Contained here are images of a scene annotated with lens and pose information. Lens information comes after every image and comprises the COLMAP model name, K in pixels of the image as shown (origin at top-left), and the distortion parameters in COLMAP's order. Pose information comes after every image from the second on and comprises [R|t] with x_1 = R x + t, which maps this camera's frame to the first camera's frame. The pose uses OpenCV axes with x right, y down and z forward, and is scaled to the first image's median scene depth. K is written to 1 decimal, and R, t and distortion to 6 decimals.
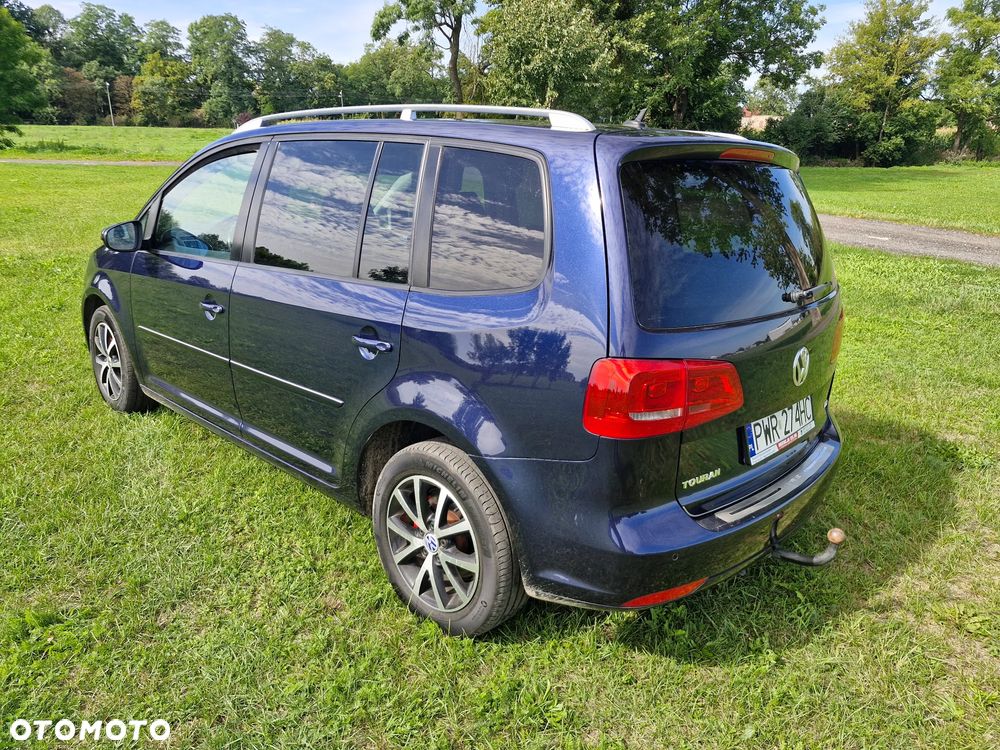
lens RADIAL K [[701.3, 0, 503.4], [0, 701.3, 366.5], [0, 0, 1]] dist [0.006657, 0.003445]
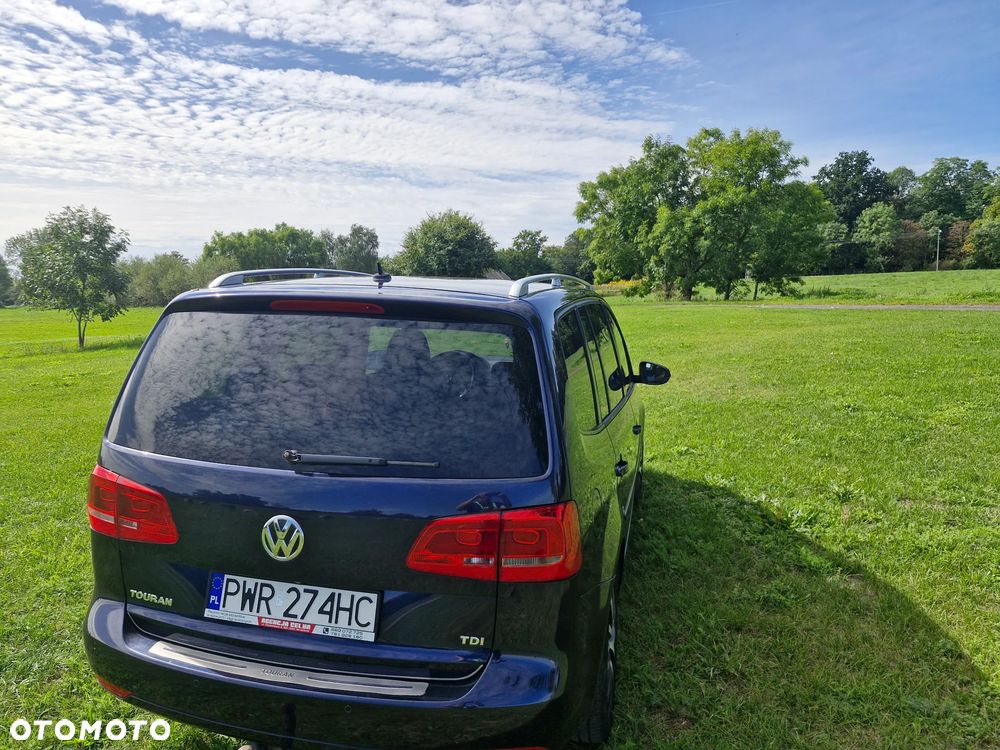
lens RADIAL K [[695.5, 0, 500.0], [0, 695.5, 375.0], [0, 0, 1]] dist [0.076372, -0.100175]
pose [[0.501029, 0.074845, -0.862188, 0.370196], [-0.231586, 0.971516, -0.050242, -0.060730], [0.833869, 0.224844, 0.504091, 0.208138]]
